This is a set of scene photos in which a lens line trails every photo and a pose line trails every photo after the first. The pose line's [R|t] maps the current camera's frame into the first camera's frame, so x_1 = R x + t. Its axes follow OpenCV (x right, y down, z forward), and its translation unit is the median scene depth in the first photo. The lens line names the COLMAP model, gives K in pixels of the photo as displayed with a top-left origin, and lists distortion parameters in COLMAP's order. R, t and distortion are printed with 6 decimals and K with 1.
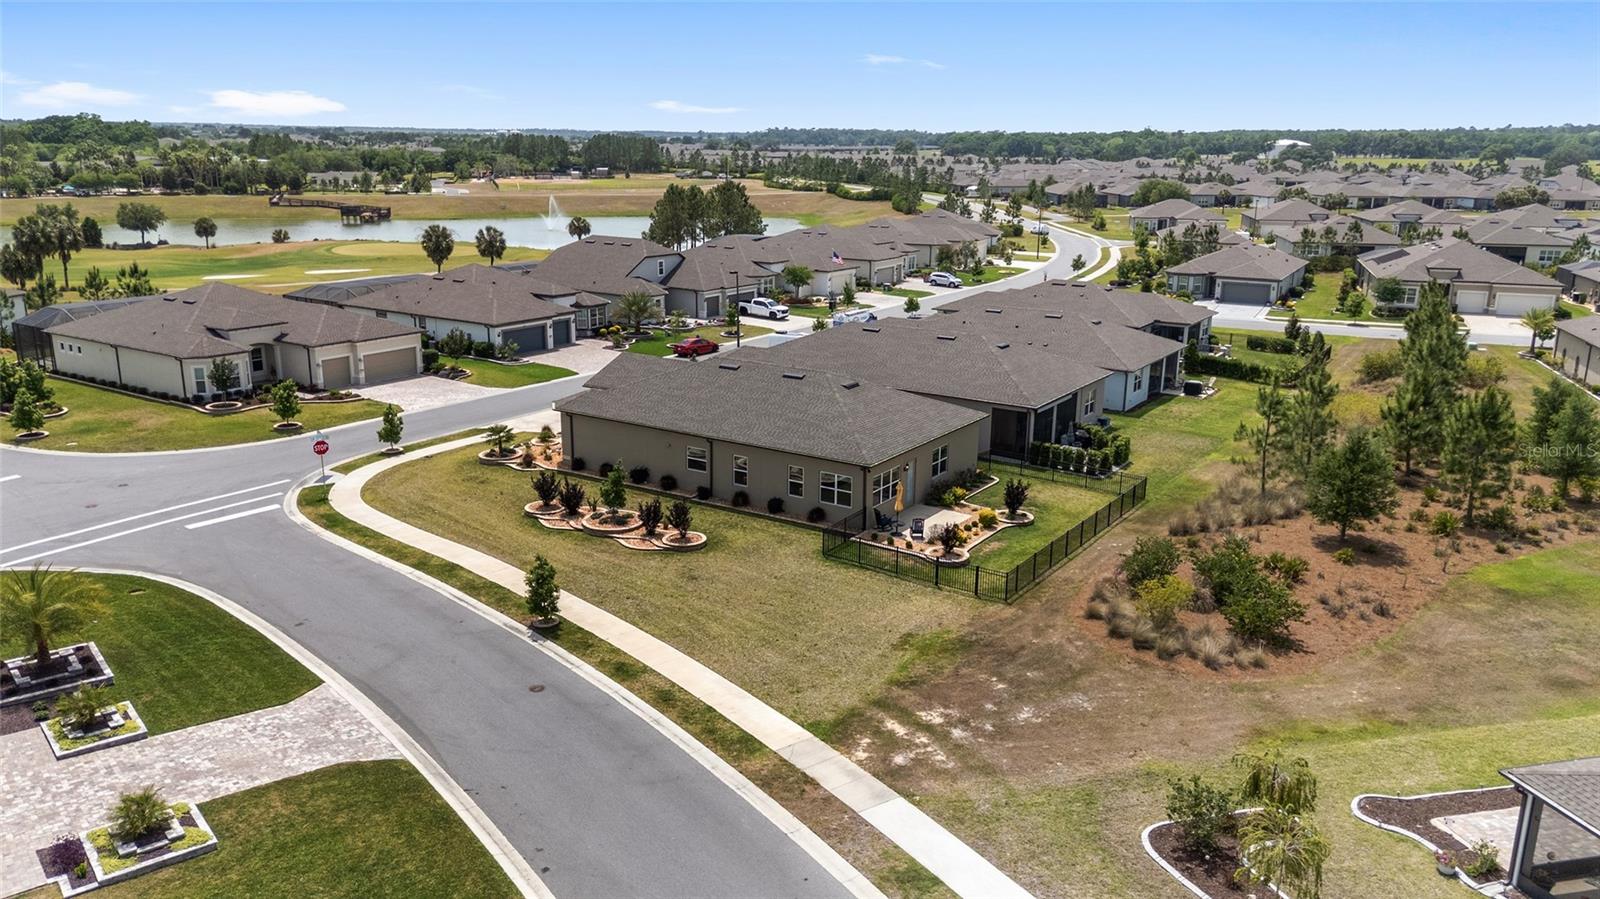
lens RADIAL K [[1175.7, 0, 804.8], [0, 1175.7, 452.1], [0, 0, 1]] dist [0.083915, -0.091865]
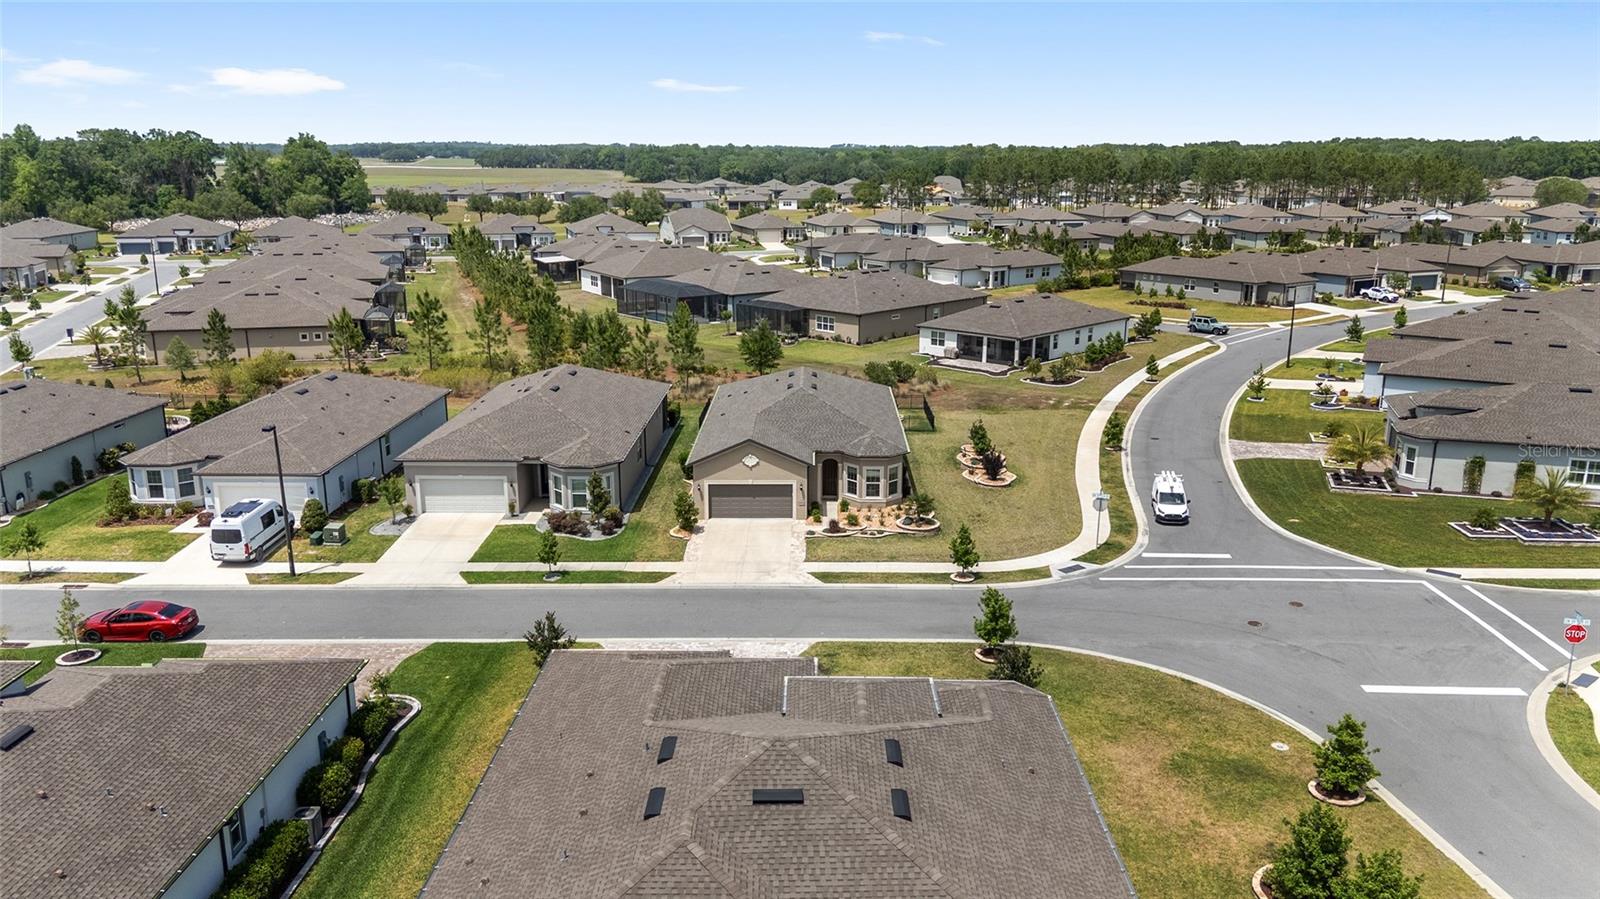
lens RADIAL K [[1175.7, 0, 804.8], [0, 1175.7, 452.1], [0, 0, 1]] dist [0.083915, -0.091865]
pose [[-0.536000, -0.220236, 0.814985, -1.152509], [0.208960, 0.900723, 0.380834, -0.517150], [-0.817948, 0.374426, -0.436767, 1.718511]]
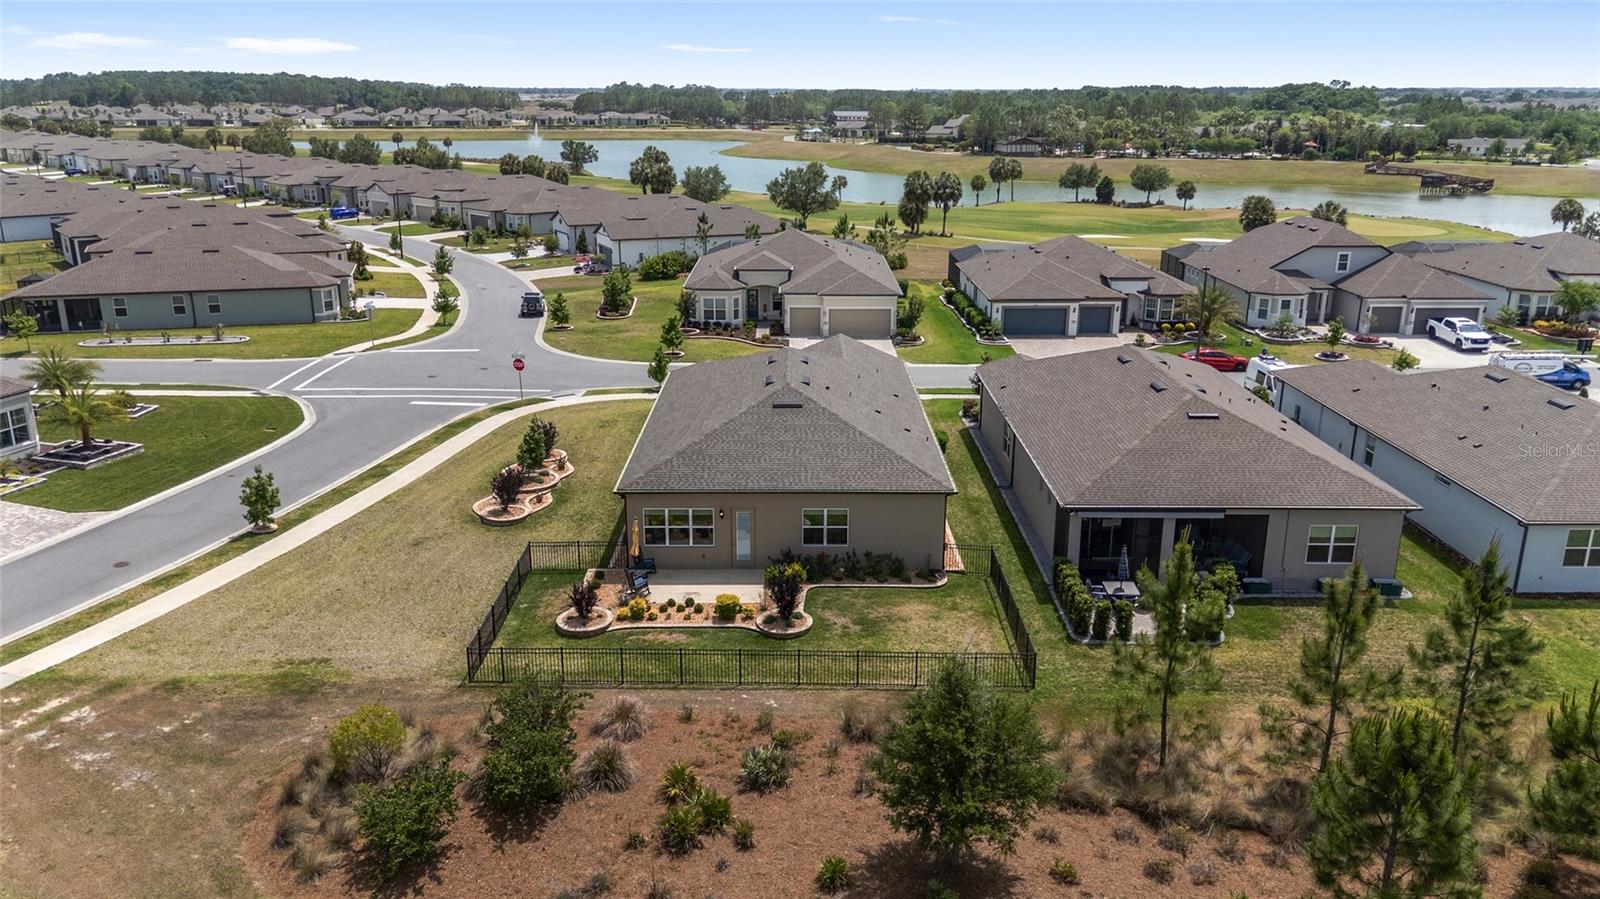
lens RADIAL K [[1175.7, 0, 804.8], [0, 1175.7, 452.1], [0, 0, 1]] dist [0.083915, -0.091865]
pose [[0.550341, 0.232812, -0.801825, 0.728229], [-0.211716, 0.967863, 0.135708, -0.143349], [0.807651, 0.095074, 0.581945, 0.581634]]
